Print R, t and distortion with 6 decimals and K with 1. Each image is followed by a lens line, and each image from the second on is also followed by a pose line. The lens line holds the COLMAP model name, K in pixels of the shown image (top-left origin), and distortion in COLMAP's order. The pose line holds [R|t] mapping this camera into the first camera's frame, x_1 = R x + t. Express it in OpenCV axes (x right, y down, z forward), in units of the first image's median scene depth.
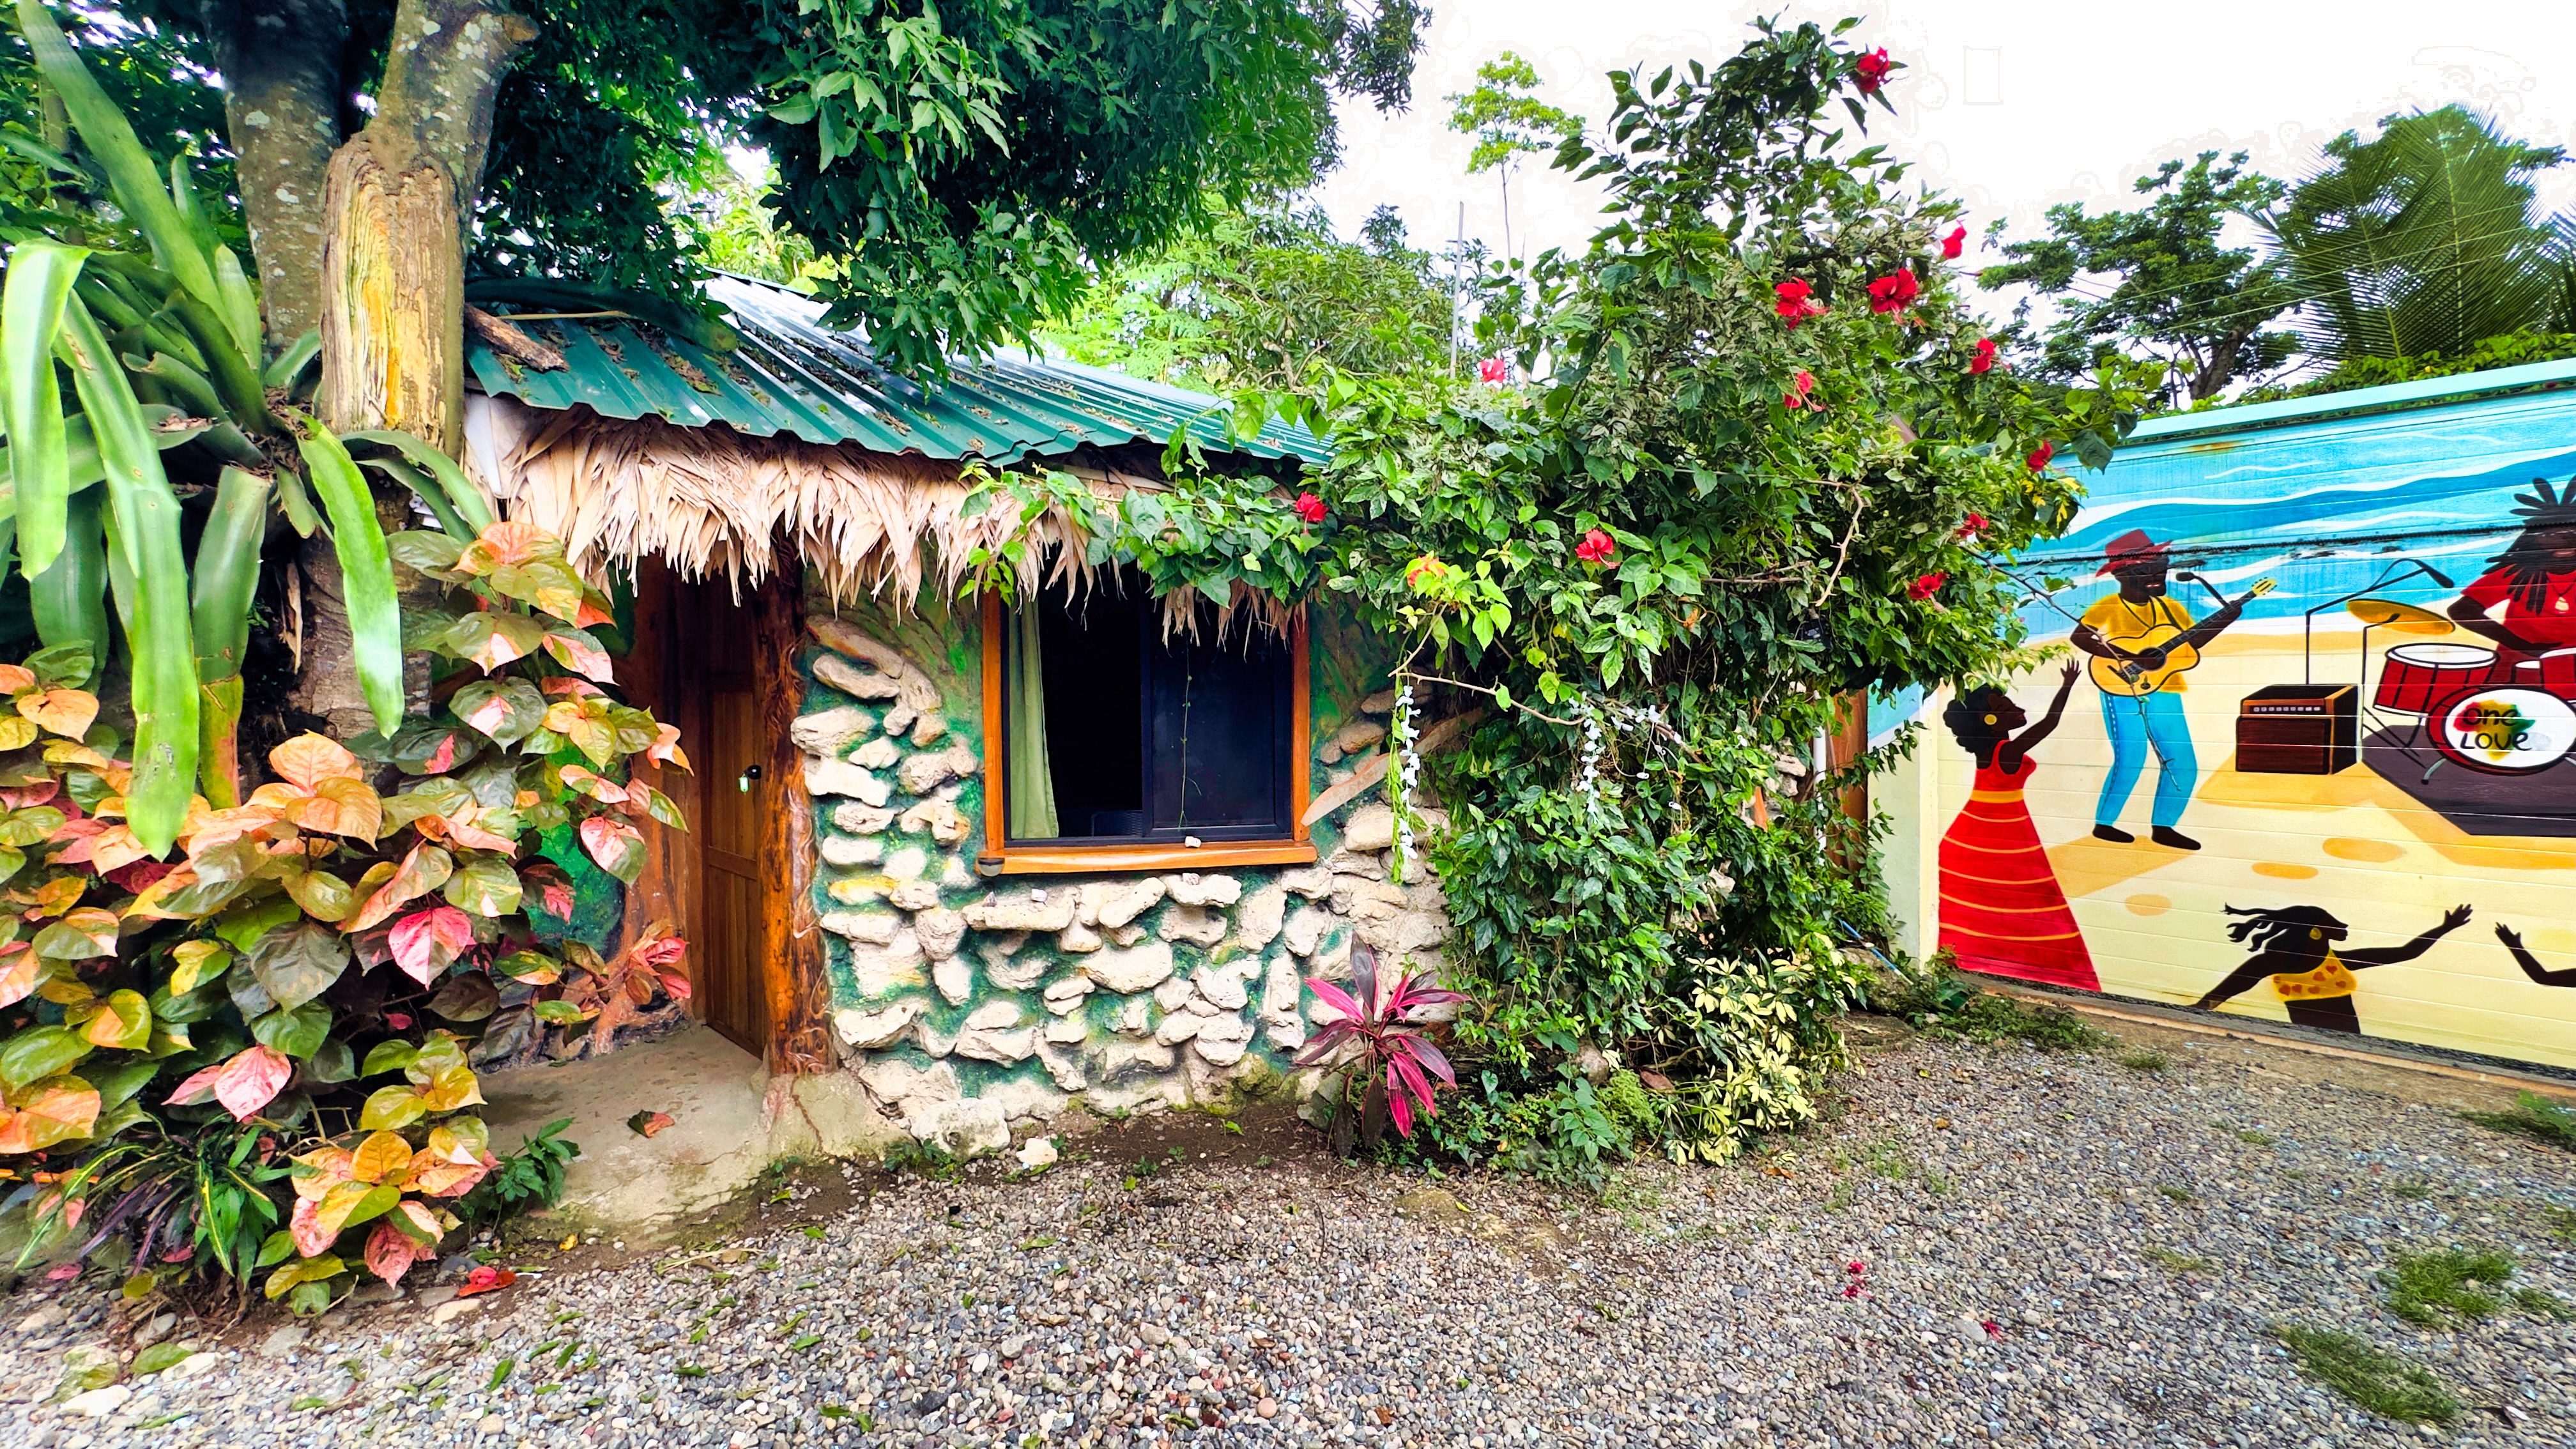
lens RADIAL K [[1022.7, 0, 1291.2], [0, 1022.7, 716.6], [0, 0, 1]] dist [-0.002913, 0.000210]
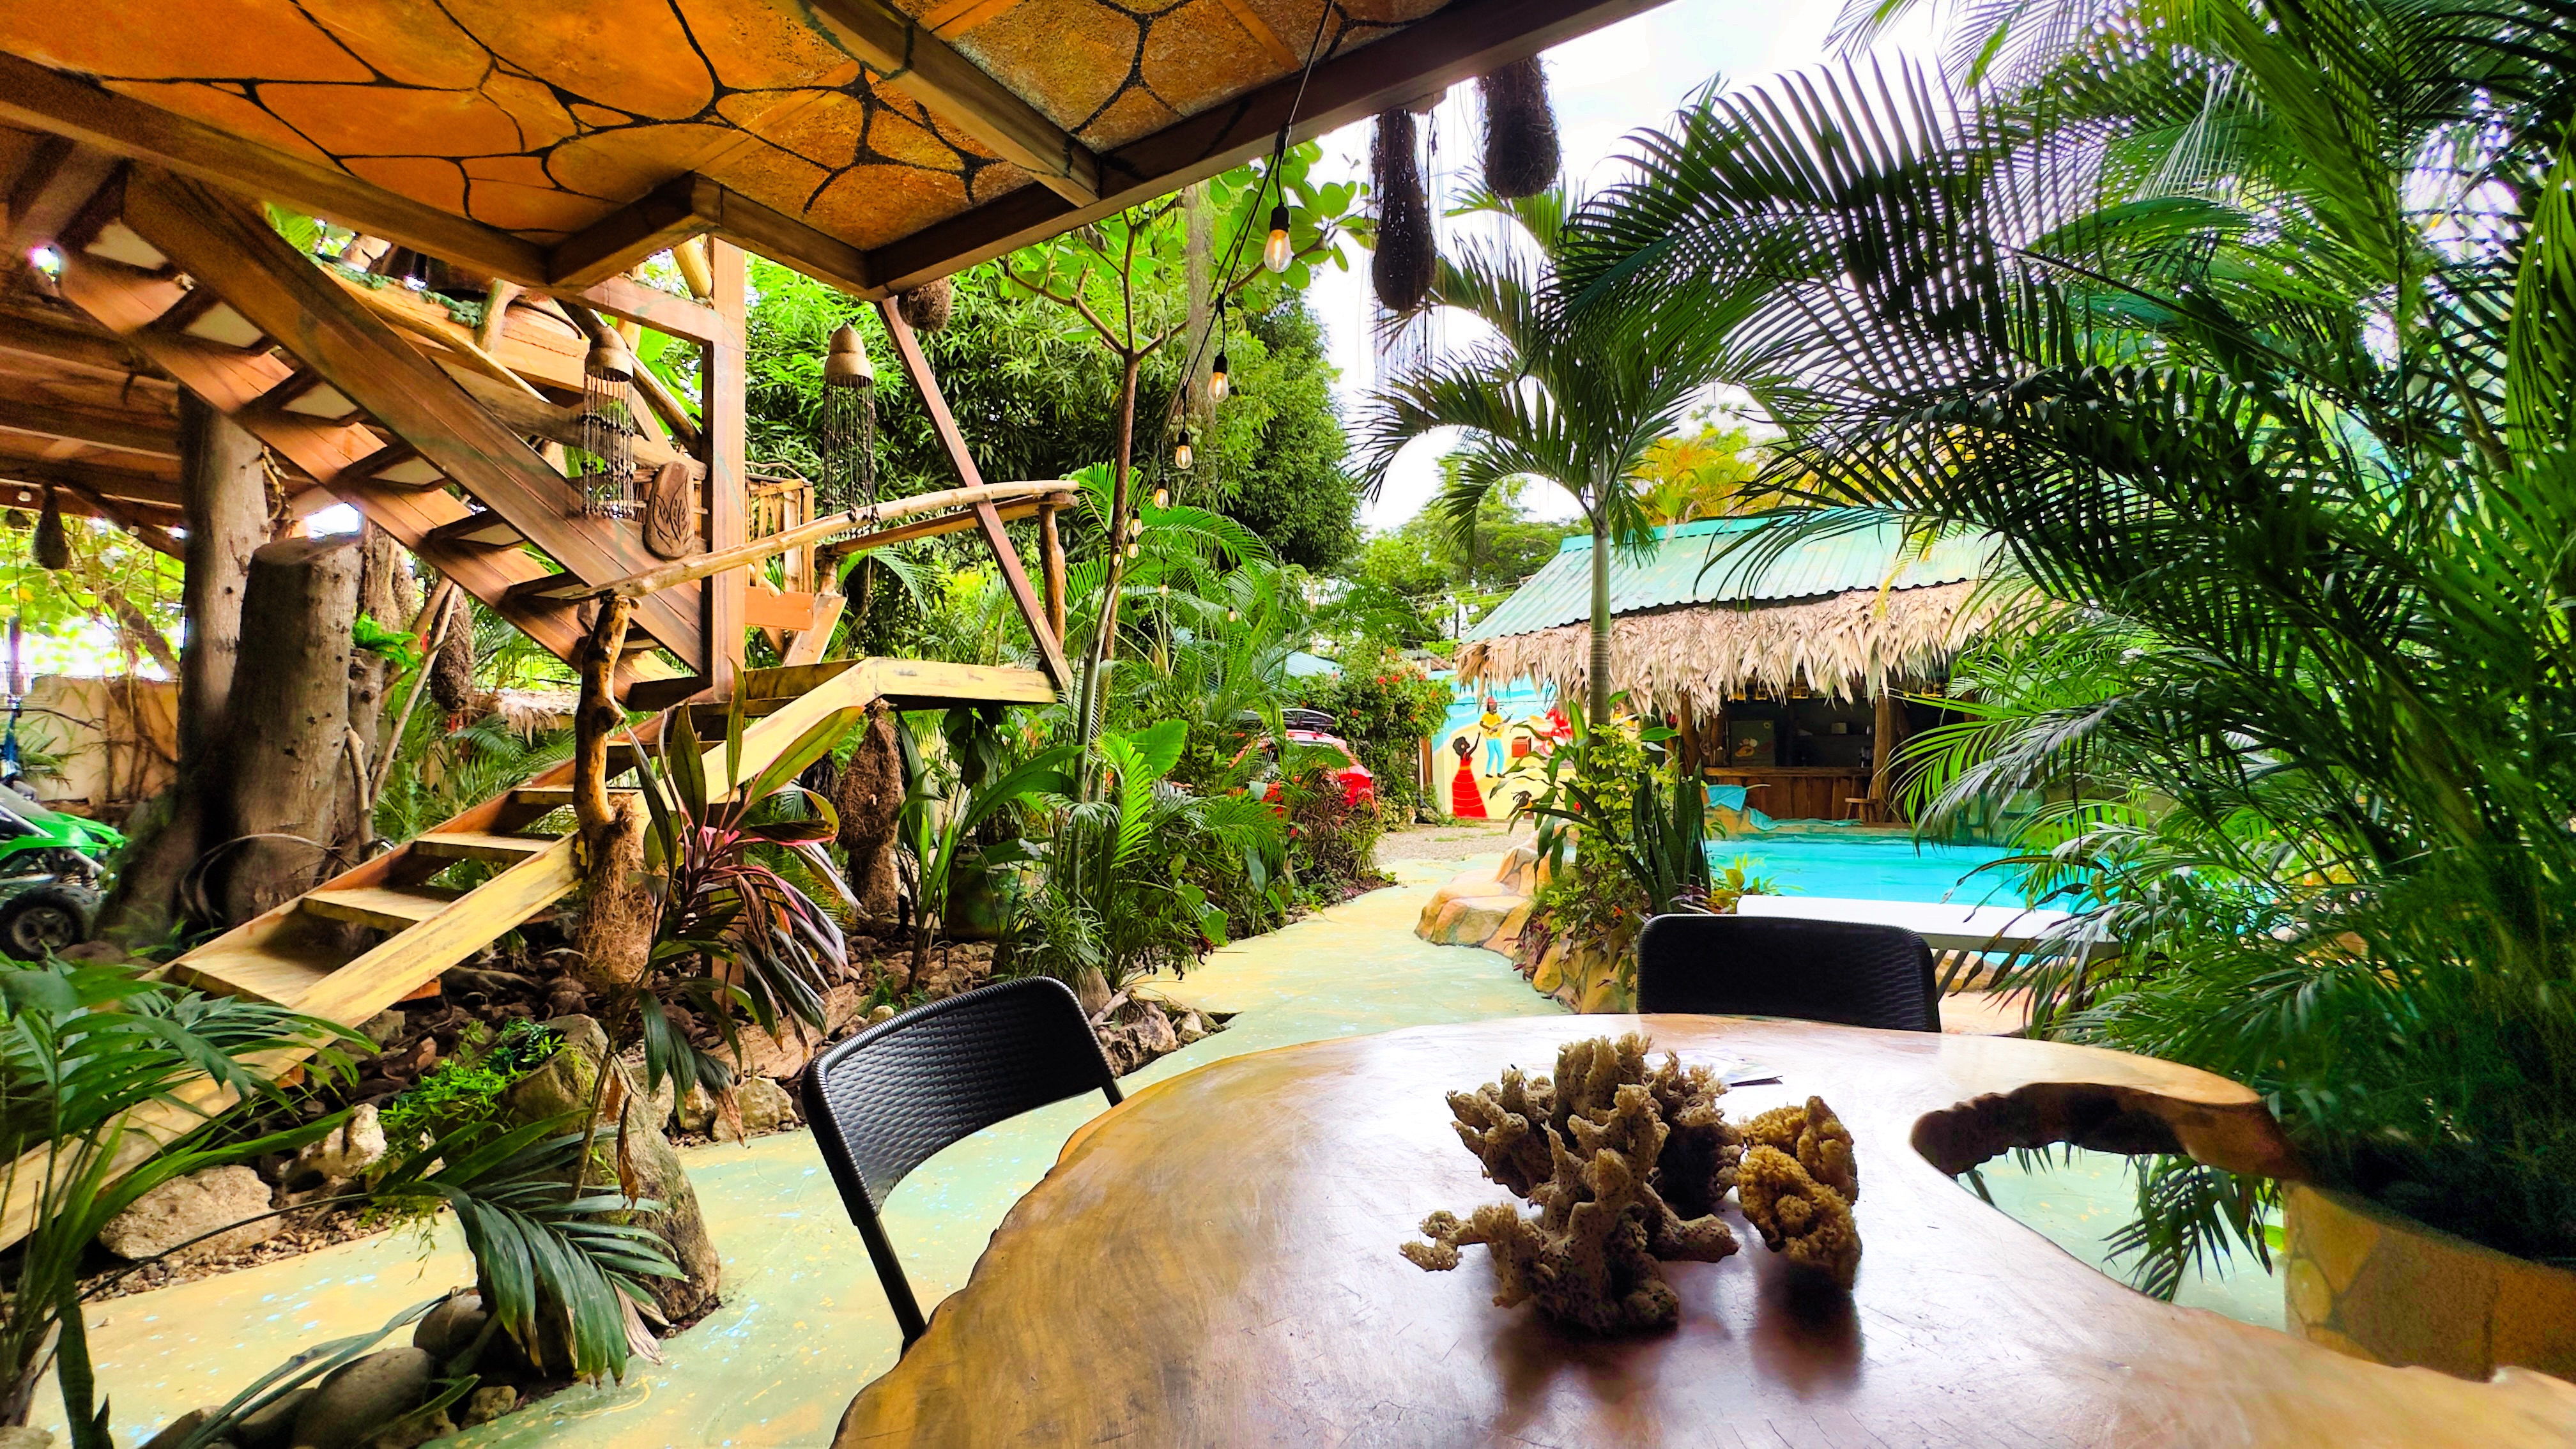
lens RADIAL K [[1022.7, 0, 1295.9], [0, 1022.7, 726.7], [0, 0, 1]] dist [-0.002913, 0.000210]
pose [[0.974874, -0.004756, 0.222704, -0.916167], [0.016264, 0.998623, -0.049870, 0.137445], [-0.222160, 0.052239, 0.973610, -3.169117]]
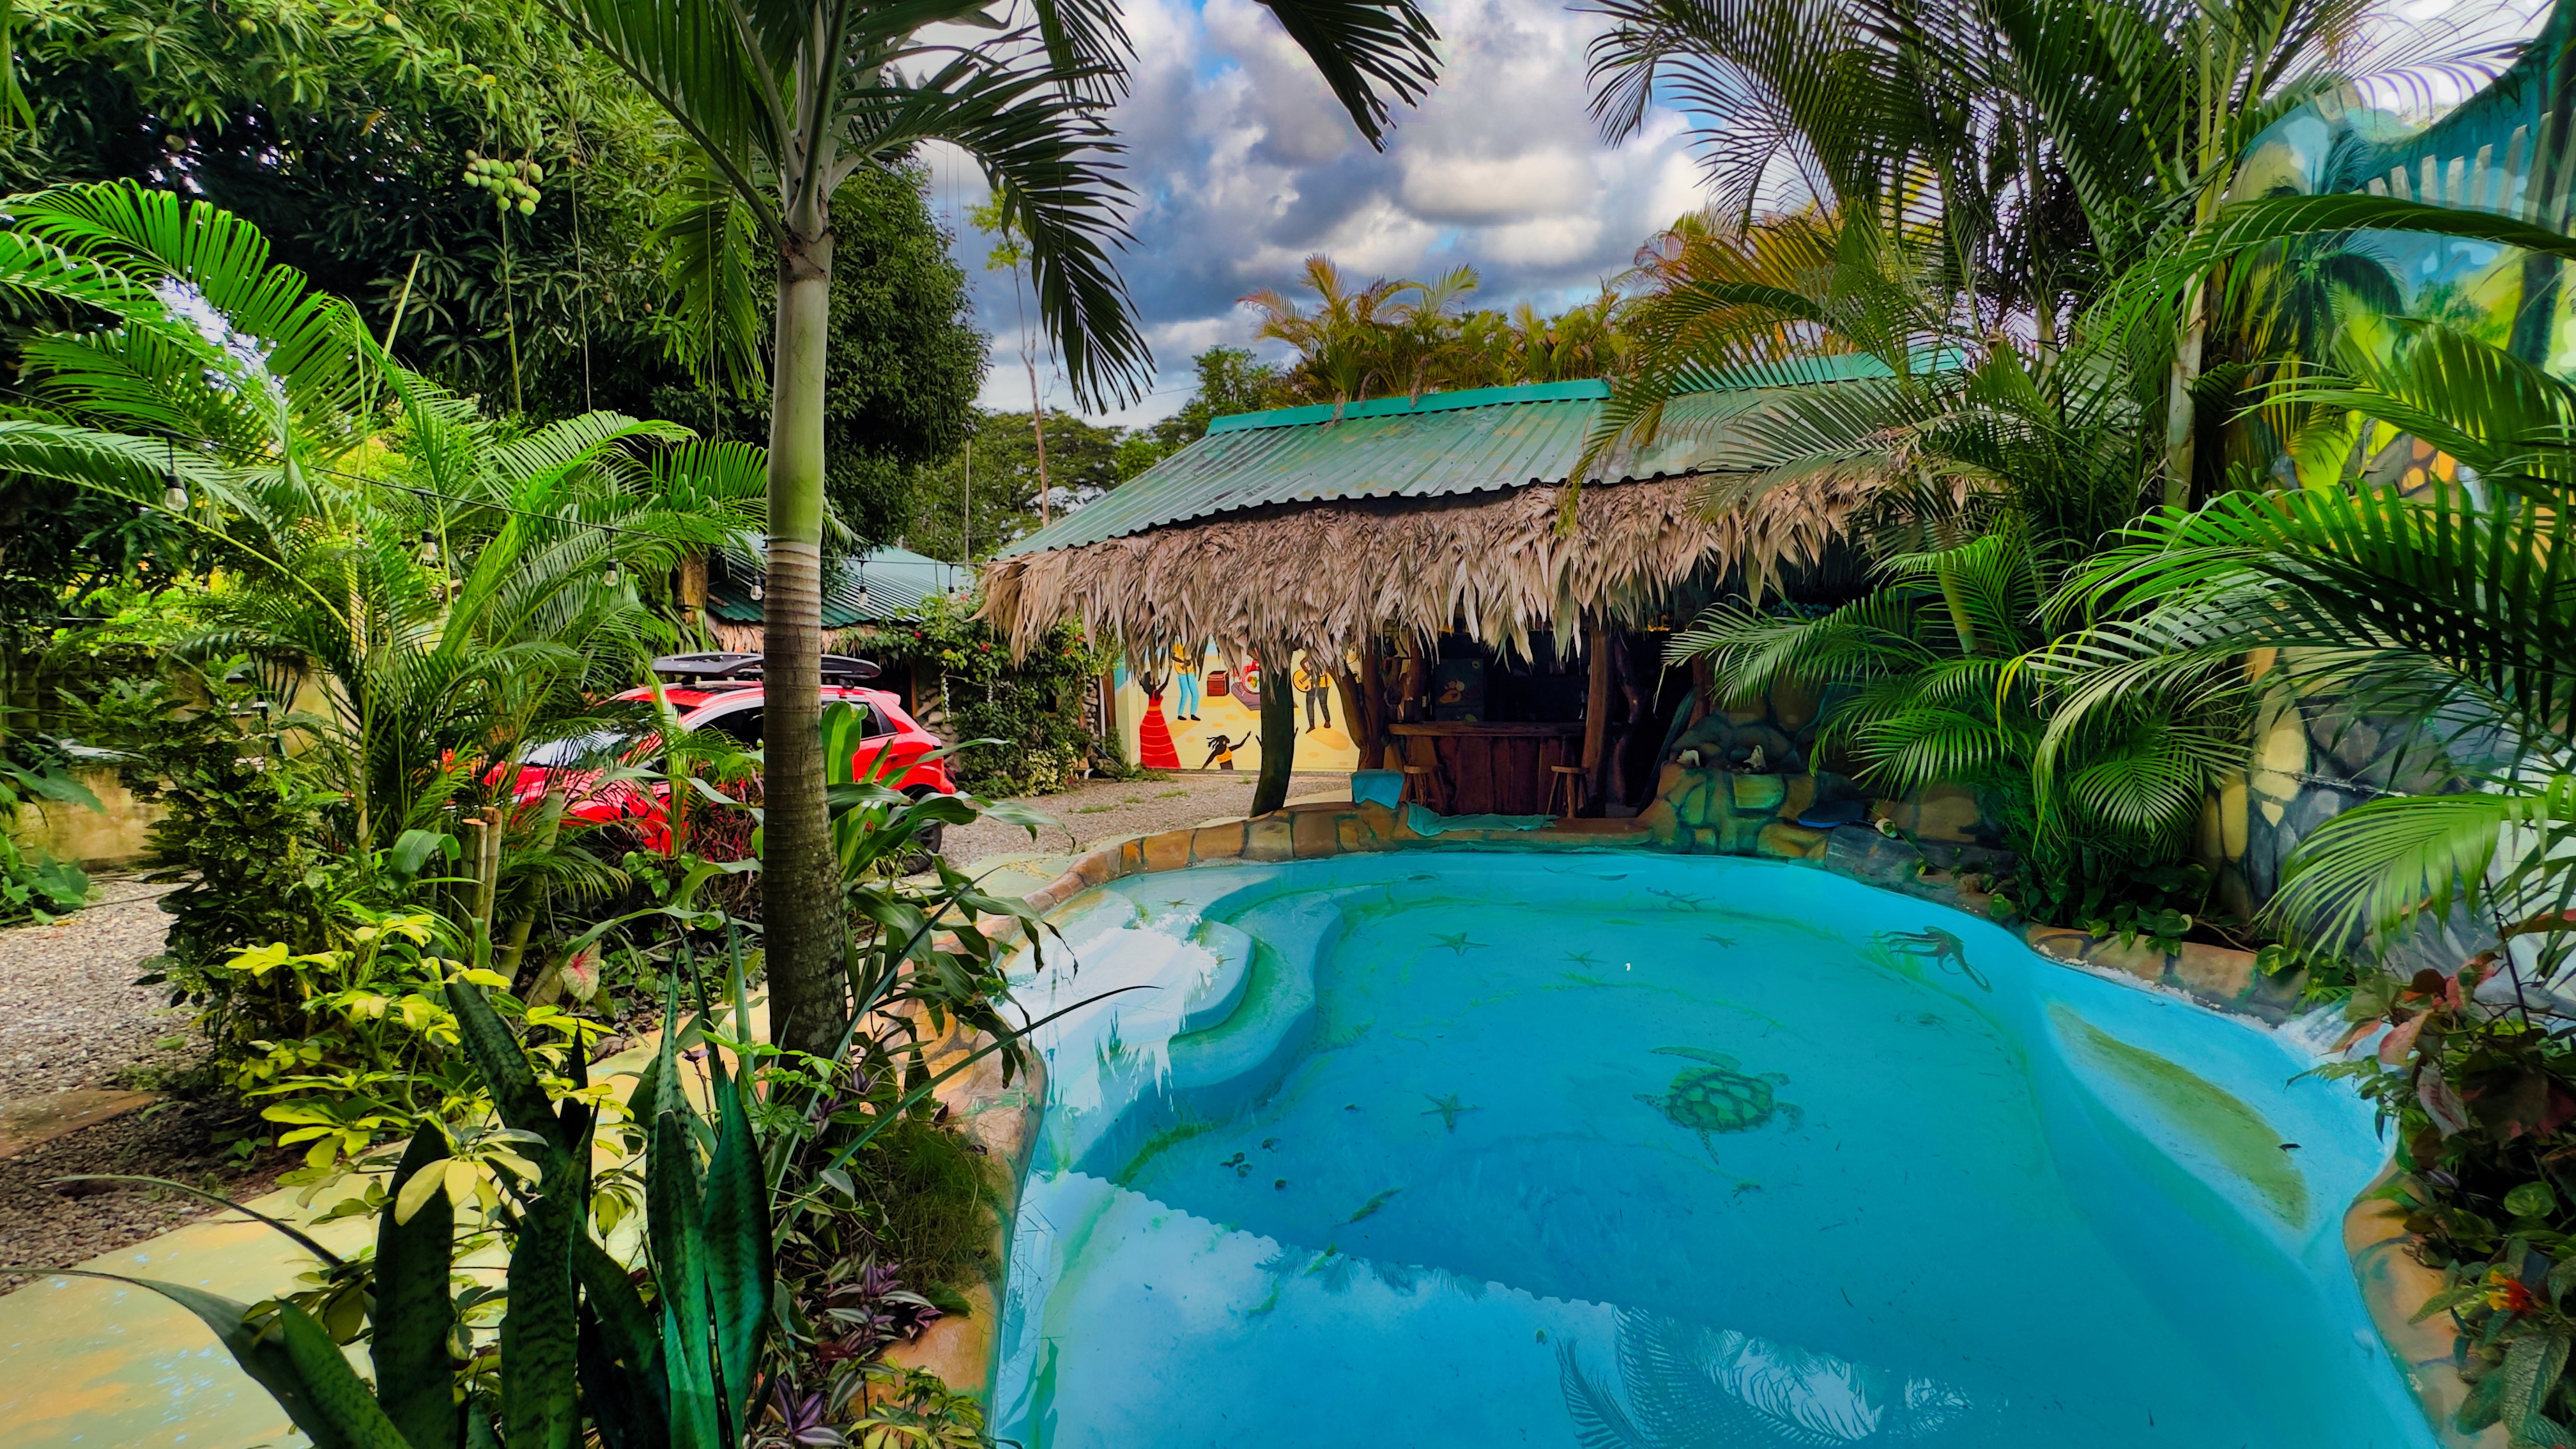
lens RADIAL K [[1022.7, 0, 1286.5], [0, 1022.7, 723.9], [0, 0, 1]] dist [-0.002913, 0.000210]
pose [[0.912369, -0.040382, 0.407372, -0.239375], [0.028107, 0.998954, 0.036074, 0.034249], [-0.408403, -0.021463, 0.912550, -2.535894]]
